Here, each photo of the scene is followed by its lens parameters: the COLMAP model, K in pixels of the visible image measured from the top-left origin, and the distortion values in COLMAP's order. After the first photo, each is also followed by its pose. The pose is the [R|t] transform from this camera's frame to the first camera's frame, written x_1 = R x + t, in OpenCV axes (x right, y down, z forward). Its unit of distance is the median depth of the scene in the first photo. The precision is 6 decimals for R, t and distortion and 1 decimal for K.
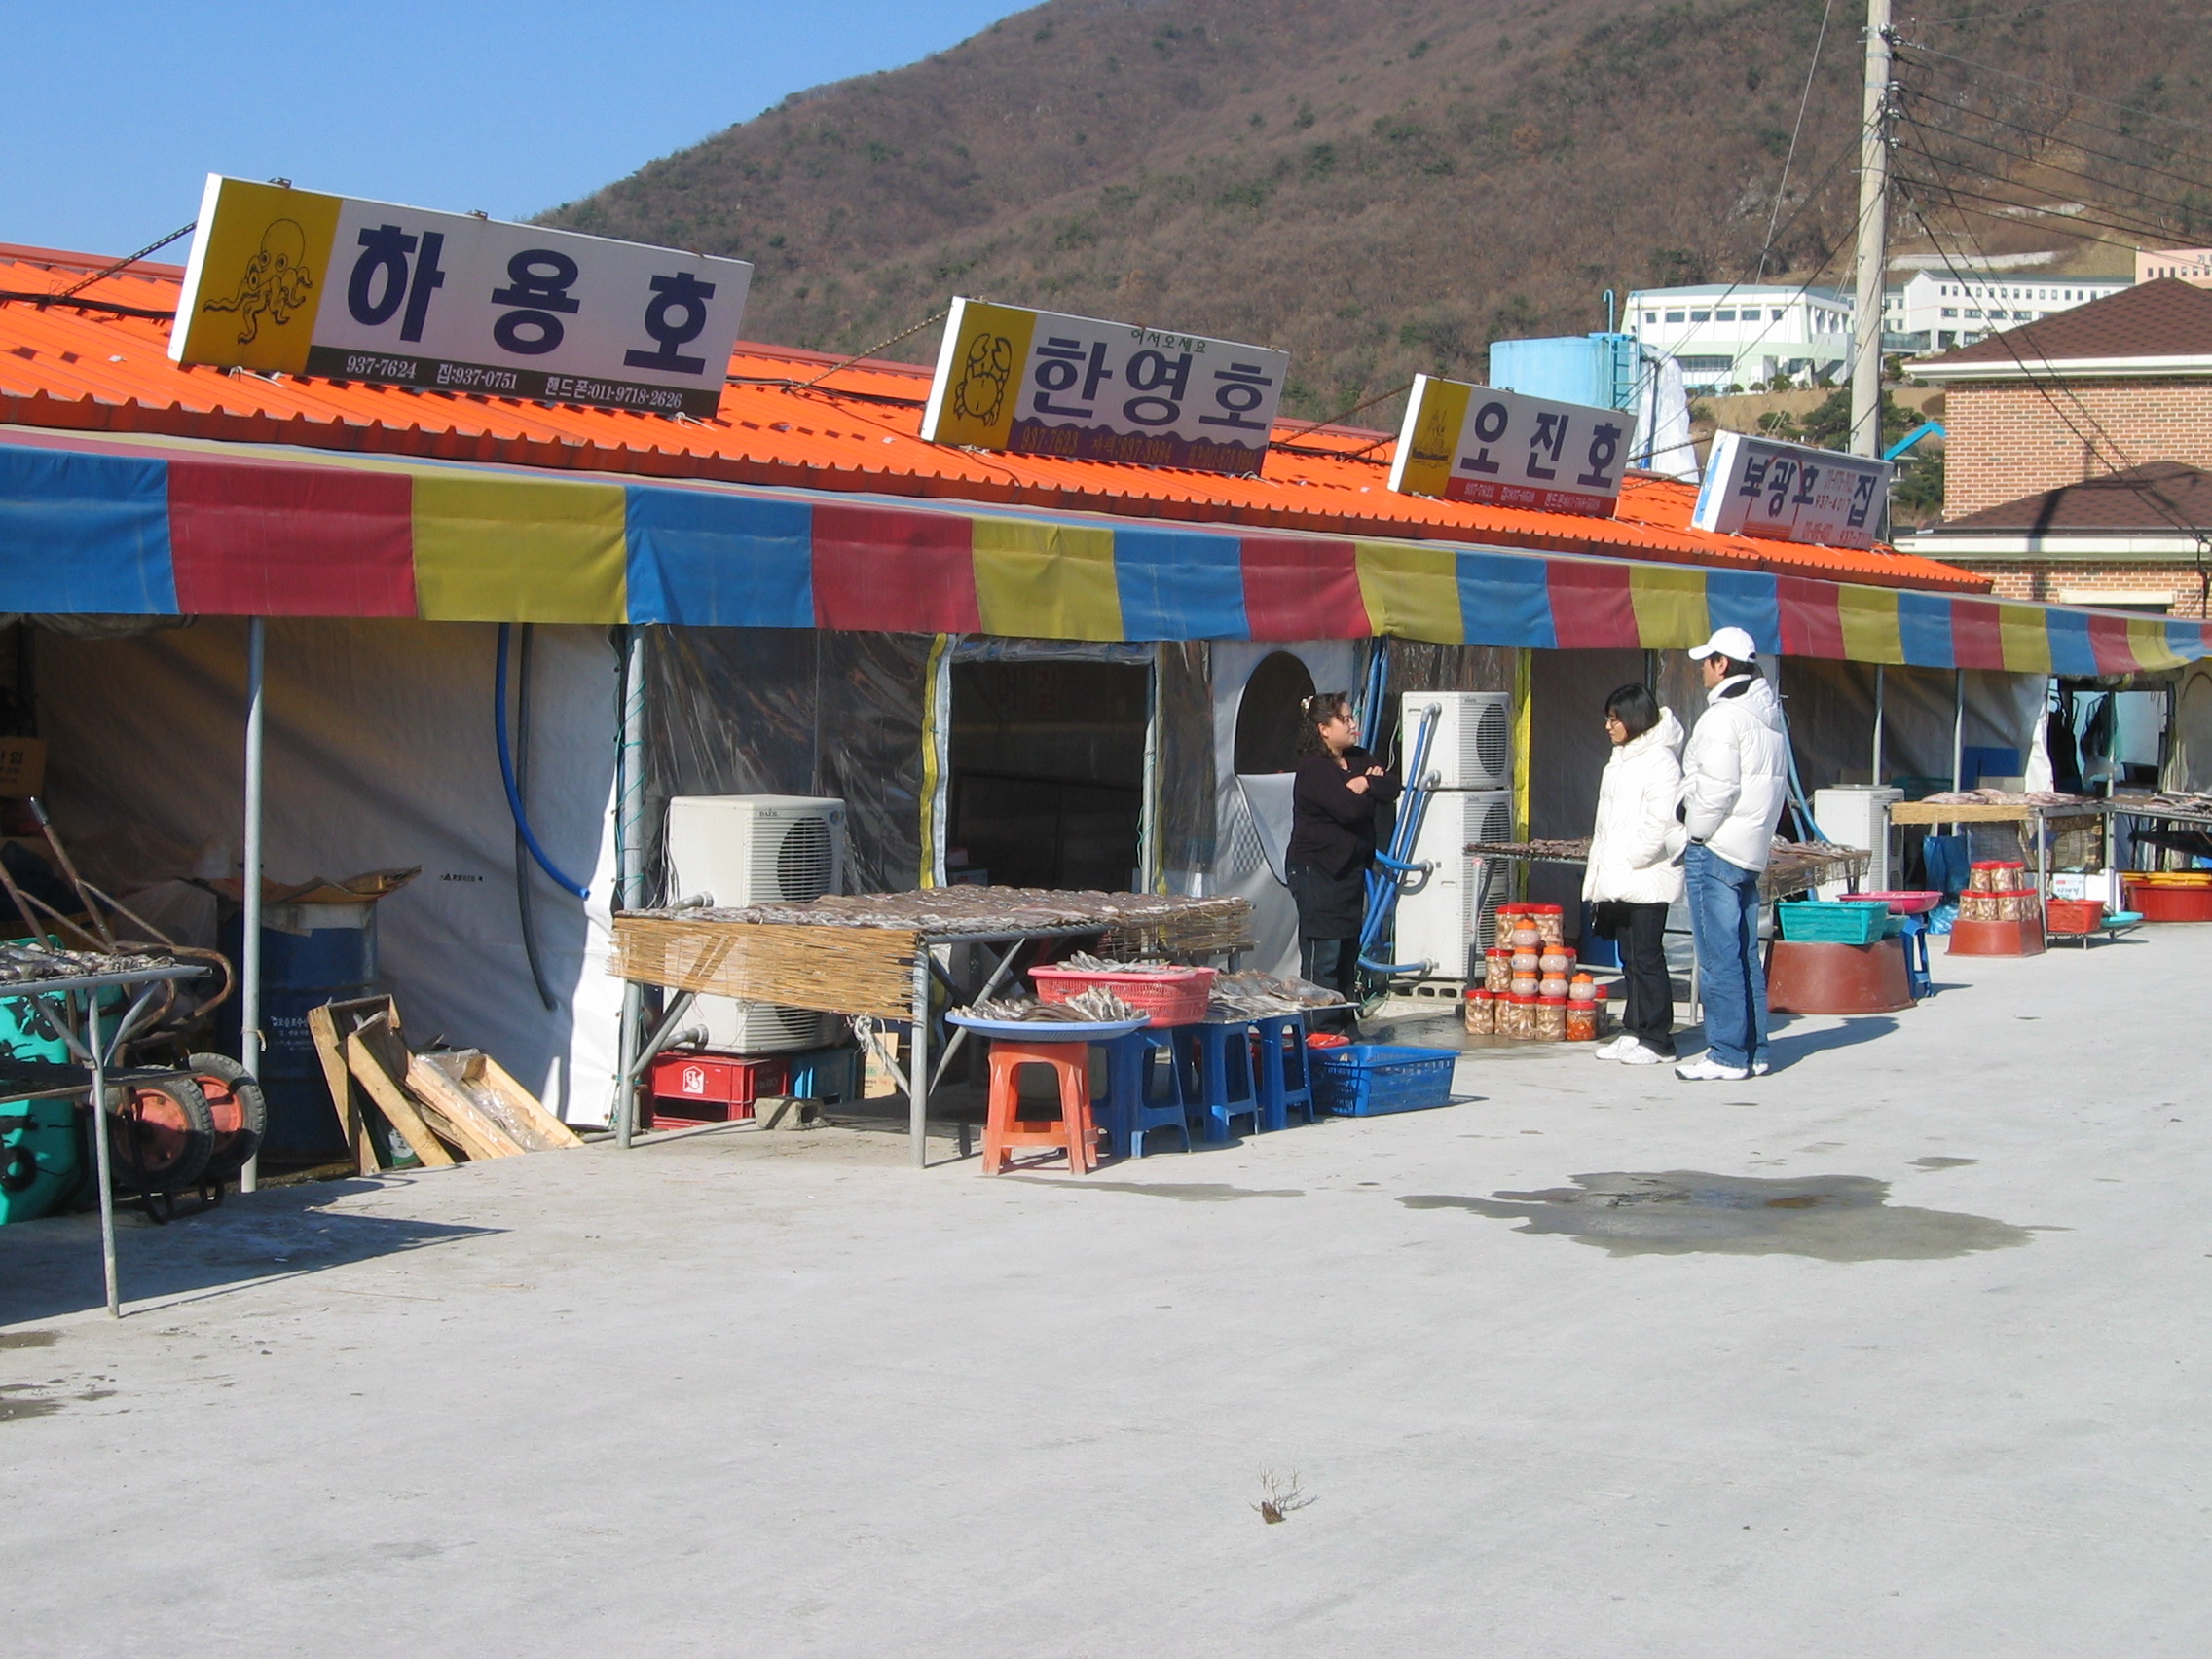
lens RADIAL K [[4161.5, 0, 1106.0], [0, 4161.5, 829.5], [0, 0, 1]] dist [-0.153529, -0.040735]
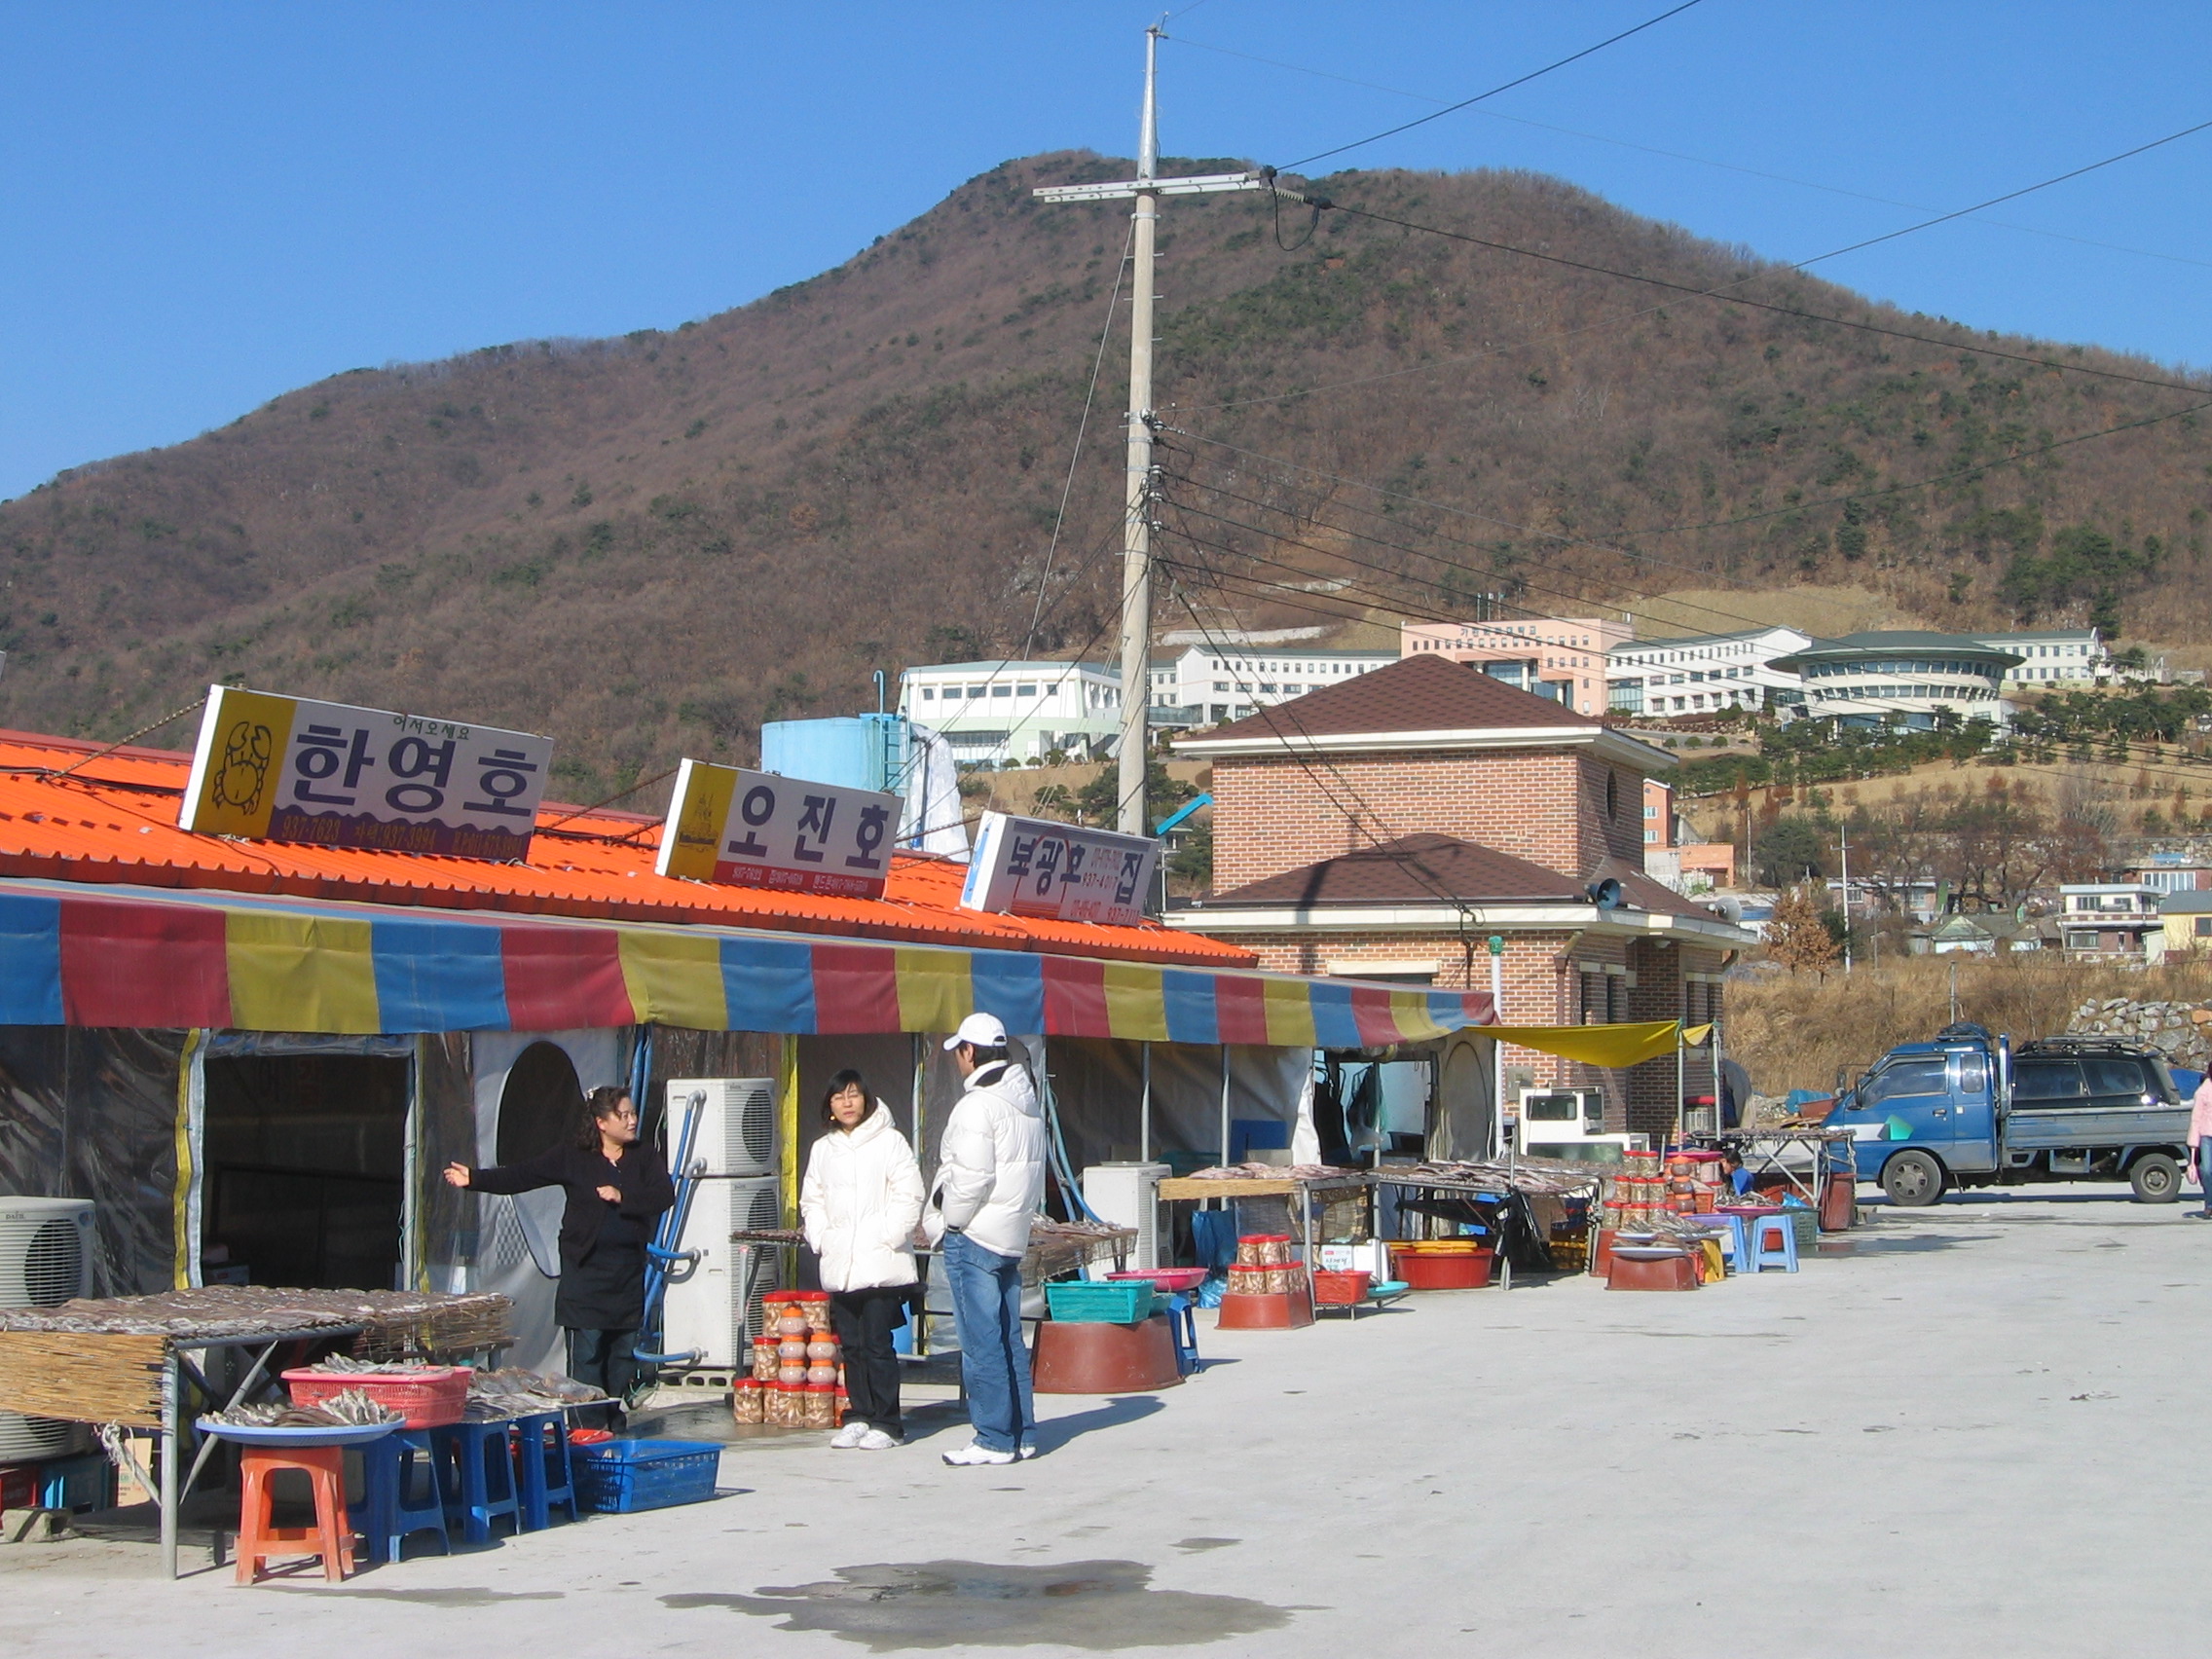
lens RADIAL K [[4161.5, 0, 1106.0], [0, 4161.5, 829.5], [0, 0, 1]] dist [-0.153529, -0.040735]
pose [[0.985178, -0.005983, 0.171431, 0.003199], [0.021413, 0.995864, -0.088298, -0.001790], [-0.170194, 0.090660, 0.981231, 0.000041]]
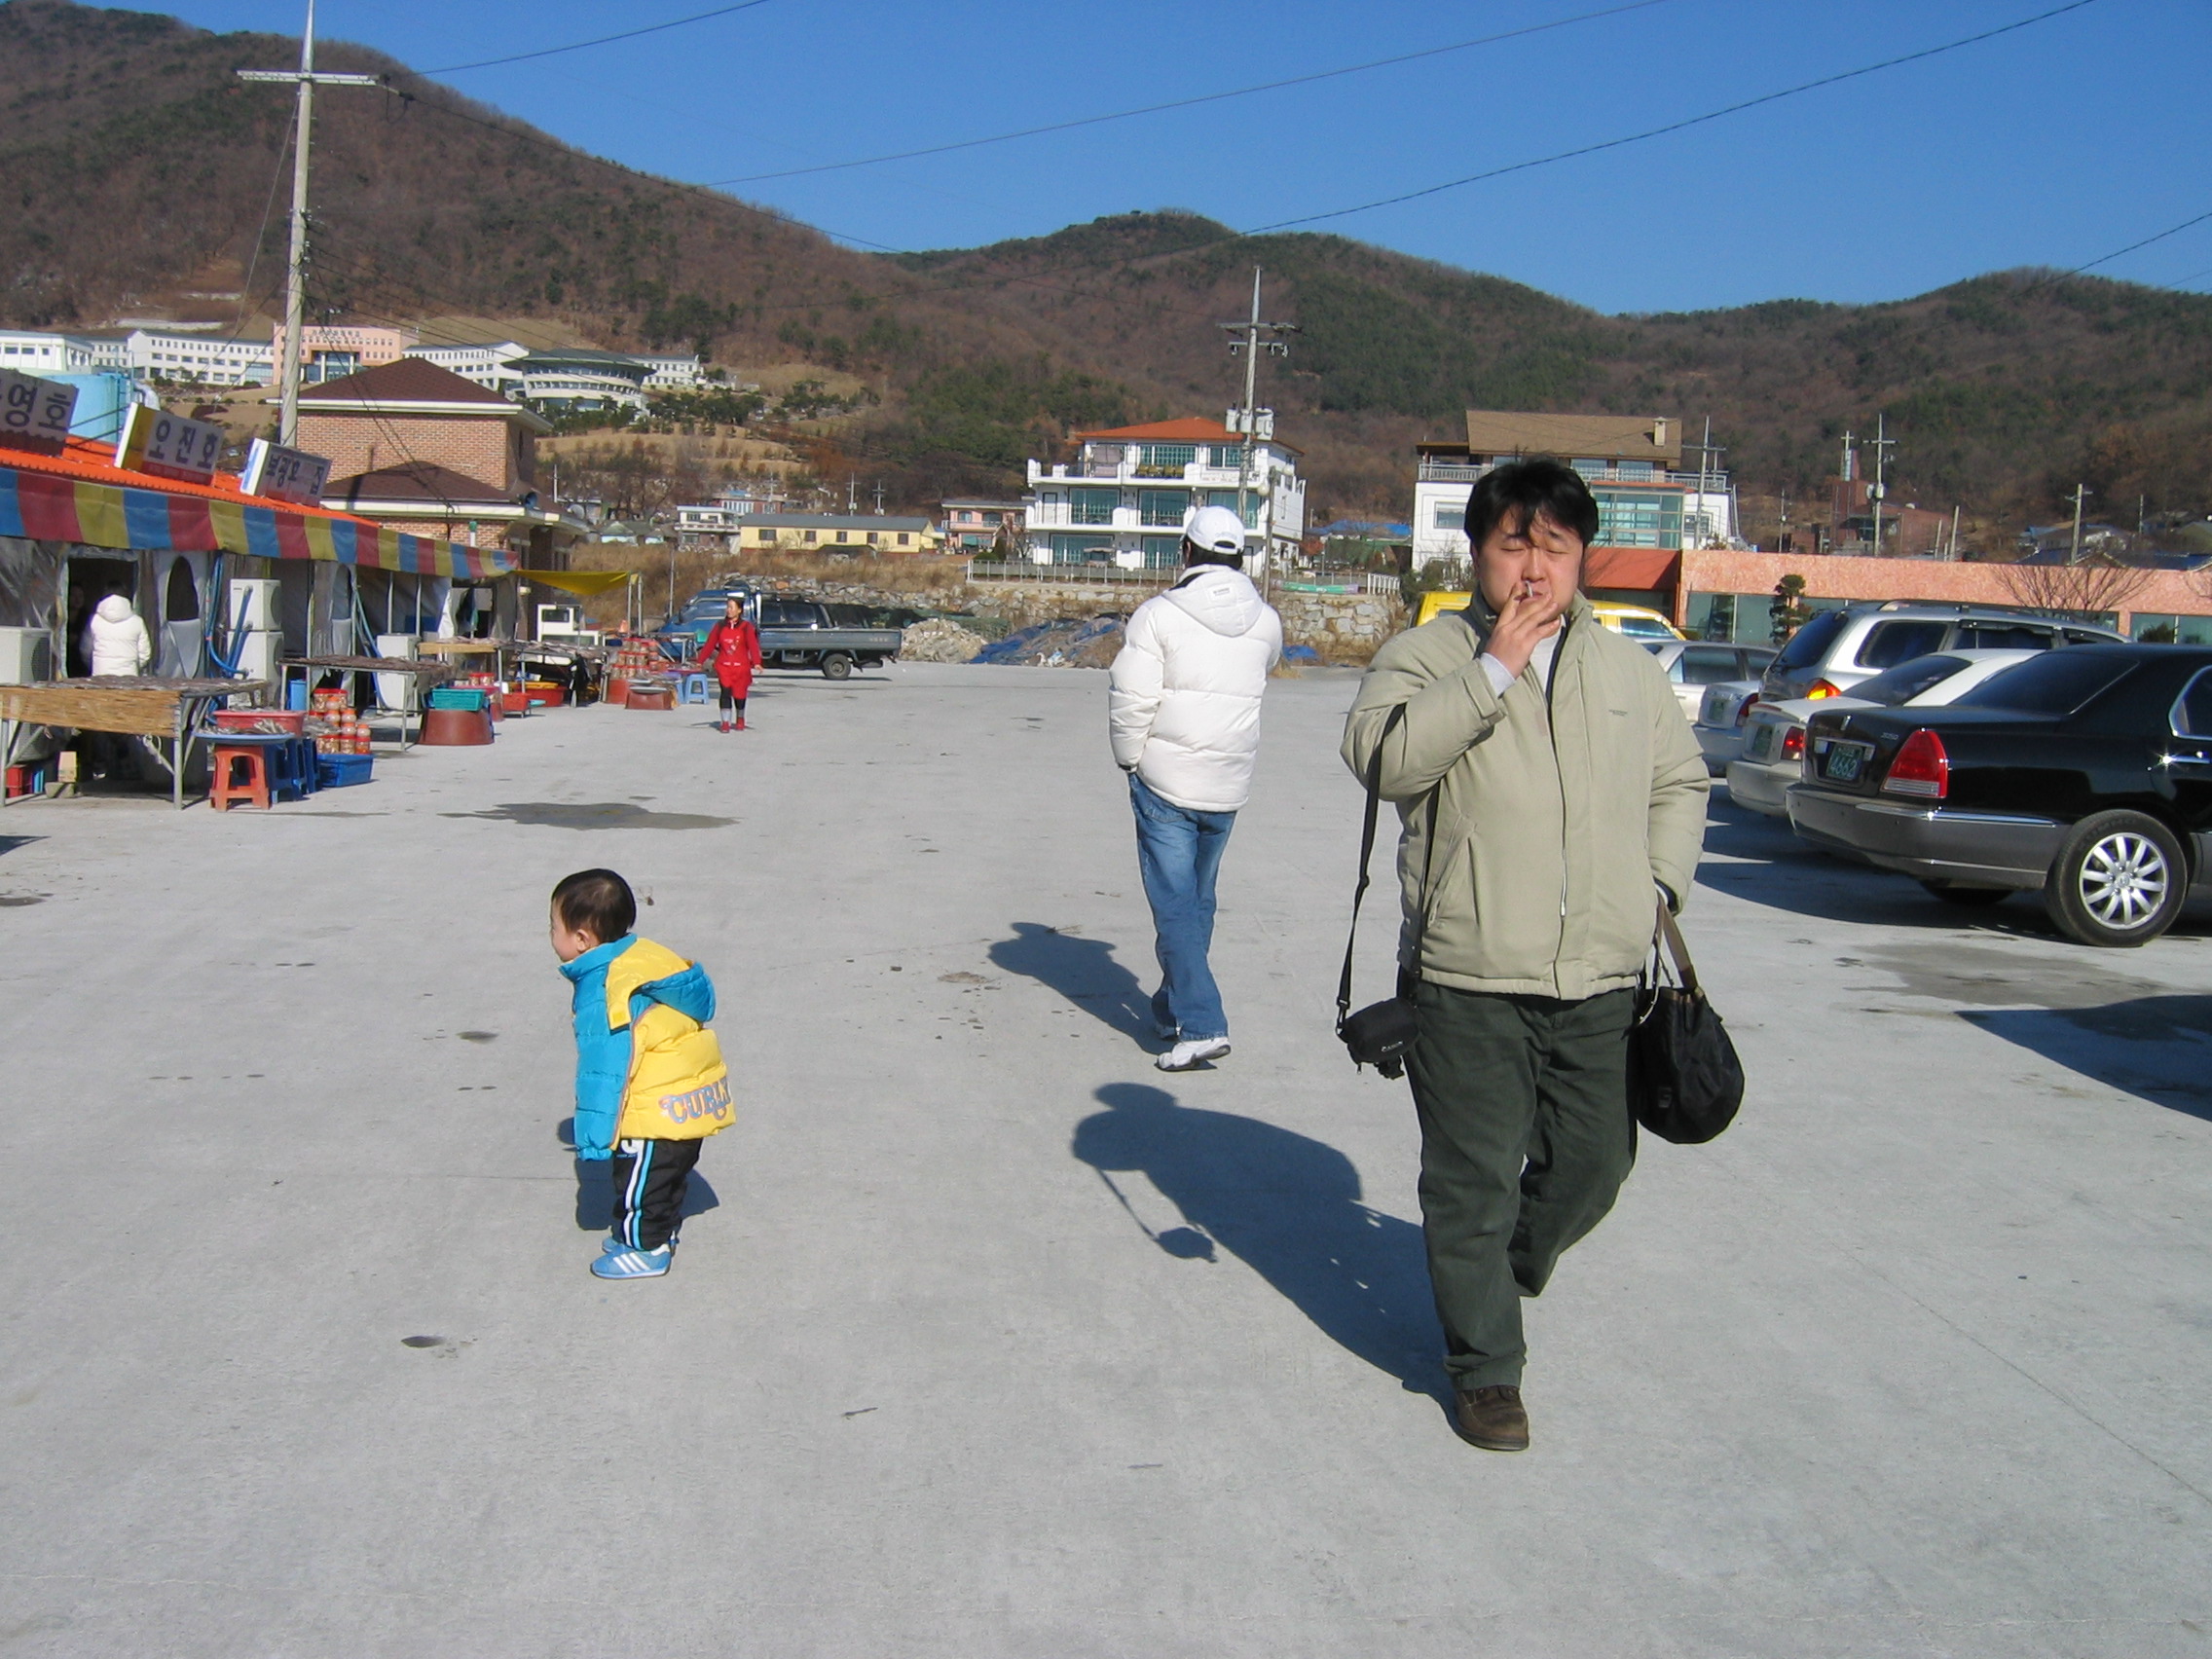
lens RADIAL K [[2461.4, 0, 1104.5], [0, 2461.4, 872.2], [0, 0, 1]] dist [-0.163171, 0.175406]
pose [[0.835803, -0.036902, 0.547788, -0.137800], [-0.007368, 0.996895, 0.078399, 0.007429], [-0.548981, -0.069562, 0.832935, -0.097230]]
